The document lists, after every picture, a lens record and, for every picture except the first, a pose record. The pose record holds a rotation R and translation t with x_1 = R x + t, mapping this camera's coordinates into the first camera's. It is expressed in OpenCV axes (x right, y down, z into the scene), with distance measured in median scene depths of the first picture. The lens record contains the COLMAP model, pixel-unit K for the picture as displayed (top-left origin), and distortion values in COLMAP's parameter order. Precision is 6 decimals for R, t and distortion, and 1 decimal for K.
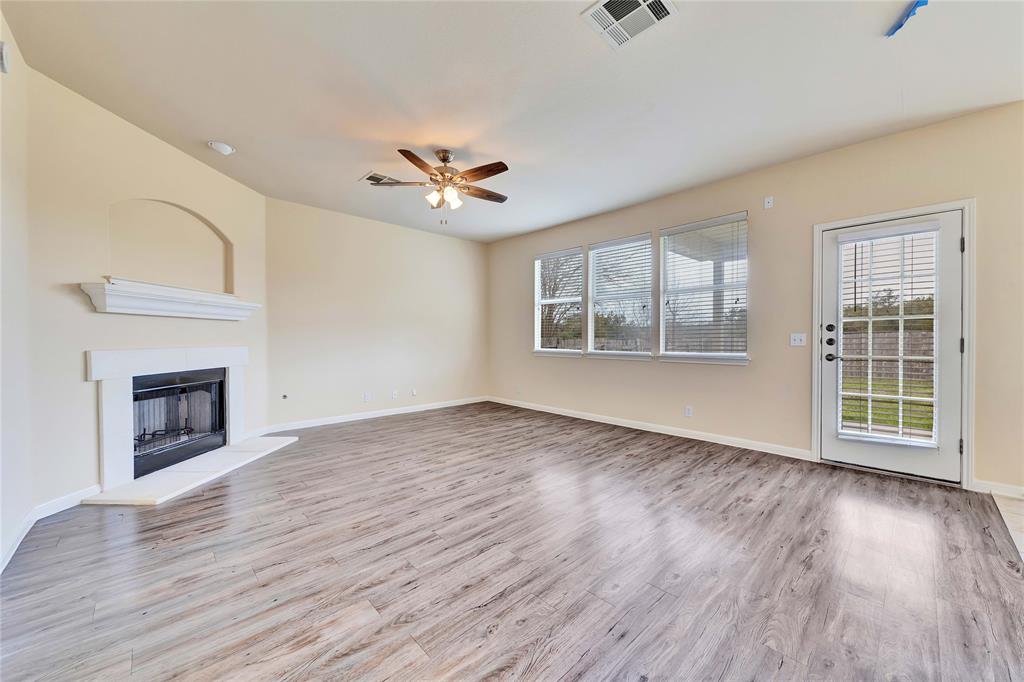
lens RADIAL K [[382.4, 0, 512.0], [0, 382.4, 341.0], [0, 0, 1]] dist [0.002916, 0.000091]
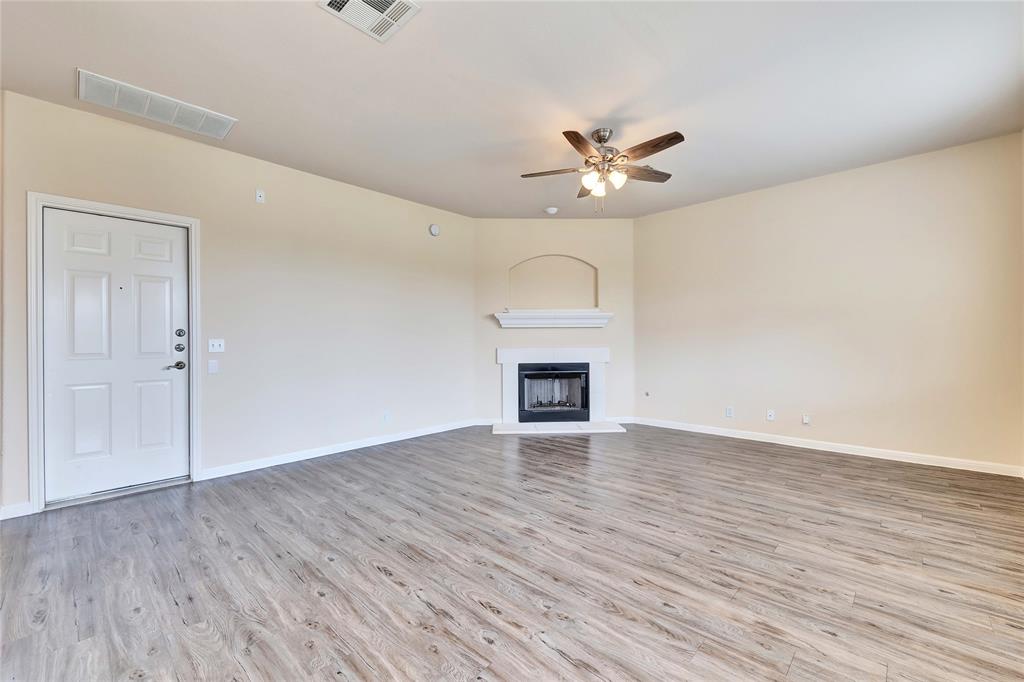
lens RADIAL K [[416.2, 0, 512.0], [0, 416.2, 341.0], [0, 0, 1]] dist [0.002922, -0.000766]
pose [[0.056420, 0.000160, -0.998407, 0.763817], [-0.001283, 0.999999, 0.000088, -0.008582], [0.998406, 0.001276, 0.056420, 0.723473]]
